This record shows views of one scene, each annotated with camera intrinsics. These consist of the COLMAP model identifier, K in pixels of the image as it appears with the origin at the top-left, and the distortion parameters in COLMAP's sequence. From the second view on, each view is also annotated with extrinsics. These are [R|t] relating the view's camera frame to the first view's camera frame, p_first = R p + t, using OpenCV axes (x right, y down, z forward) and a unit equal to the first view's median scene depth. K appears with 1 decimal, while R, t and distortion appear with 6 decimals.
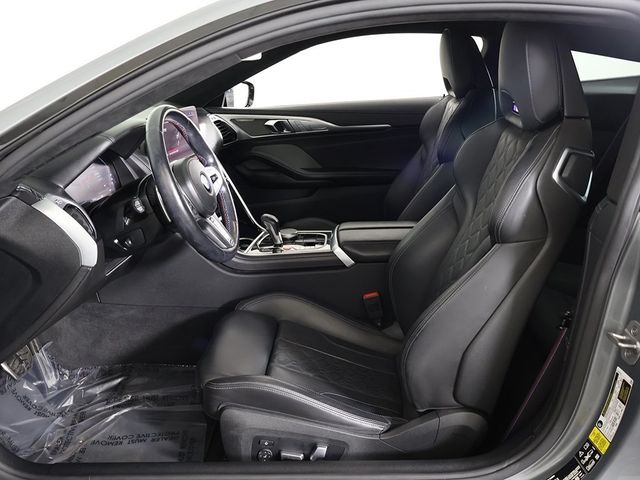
lens RADIAL K [[605.7, 0, 320.0], [0, 605.7, 240.0], [0, 0, 1]] dist [0.006884, 0.010258]
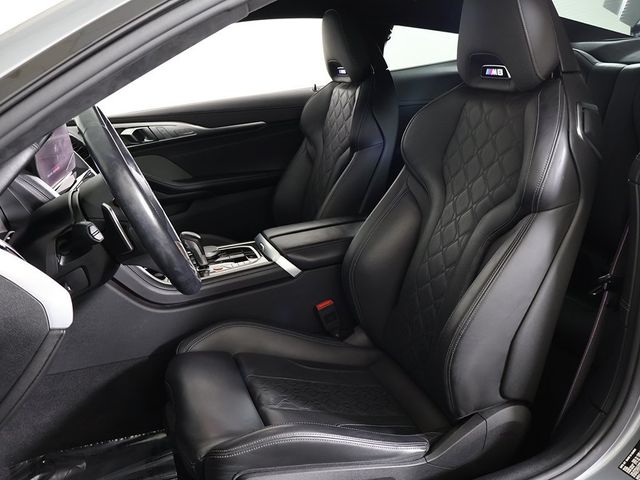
lens RADIAL K [[605.7, 0, 320.0], [0, 605.7, 240.0], [0, 0, 1]] dist [0.006884, 0.010258]
pose [[0.929281, -0.152523, 0.336413, -0.204239], [0.160187, 0.987074, 0.005030, -0.006786], [-0.332832, 0.049215, 0.941701, 0.167537]]
